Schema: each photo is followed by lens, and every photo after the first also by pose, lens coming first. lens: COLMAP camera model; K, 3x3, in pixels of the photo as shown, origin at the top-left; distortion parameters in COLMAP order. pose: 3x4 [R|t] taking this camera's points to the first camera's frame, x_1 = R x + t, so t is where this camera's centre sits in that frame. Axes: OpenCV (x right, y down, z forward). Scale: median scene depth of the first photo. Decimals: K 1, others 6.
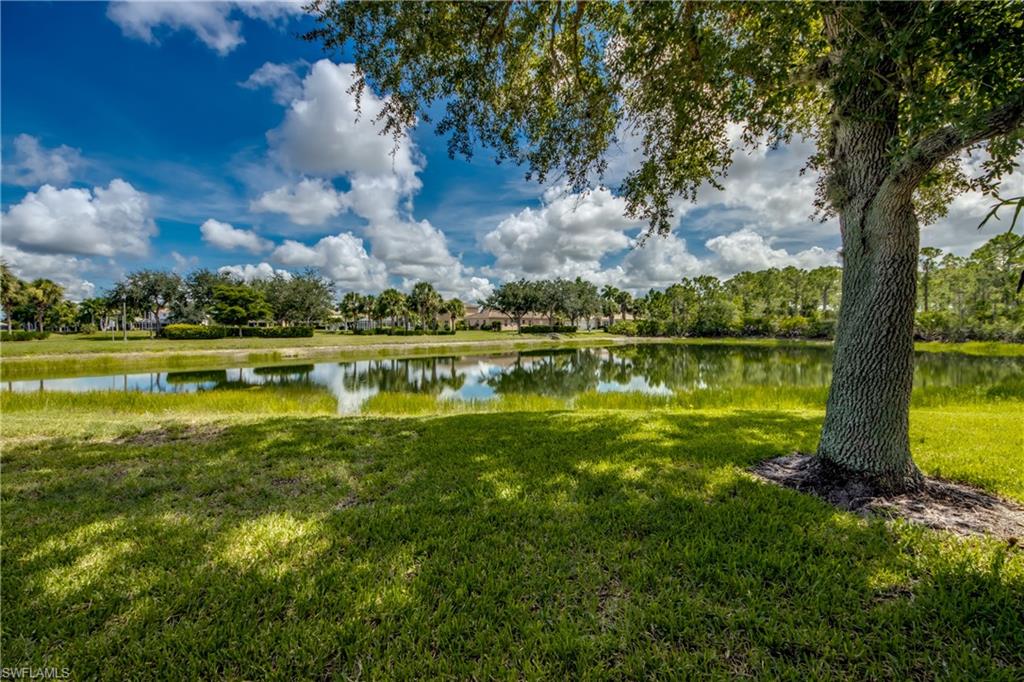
lens RADIAL K [[386.7, 0, 506.3], [0, 386.7, 339.3], [0, 0, 1]] dist [0.012546, -0.000134]
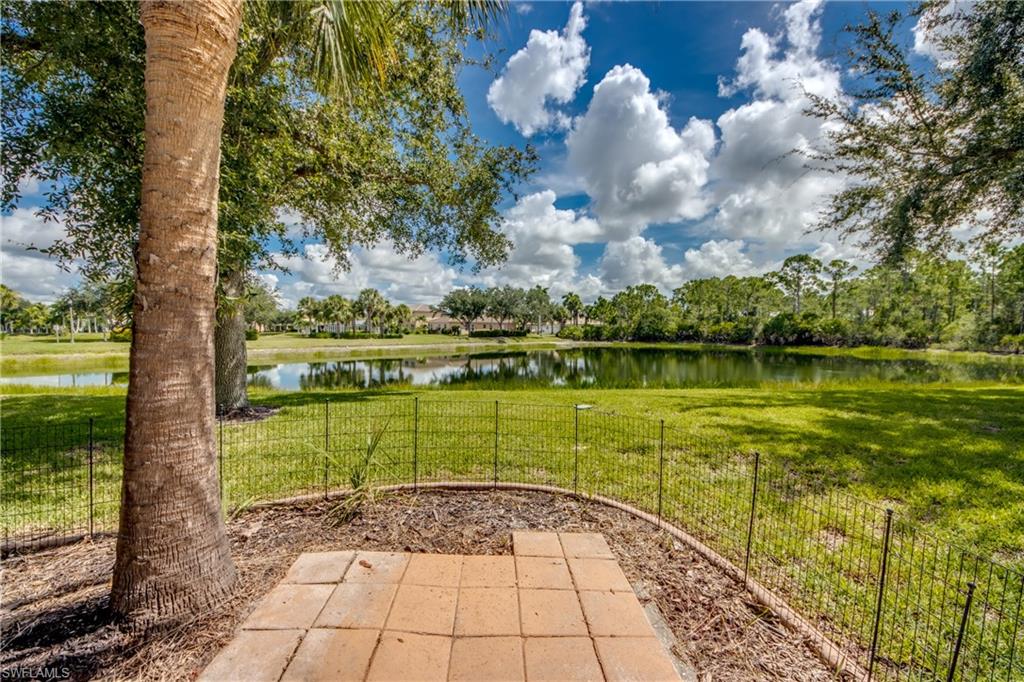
lens RADIAL K [[387.5, 0, 512.0], [0, 387.5, 341.0], [0, 0, 1]] dist [0.000698, -0.000098]
pose [[0.999431, 0.004043, 0.033495, 0.112459], [-0.003885, 0.999981, -0.004798, -0.000593], [-0.033514, 0.004665, 0.999427, -0.056724]]
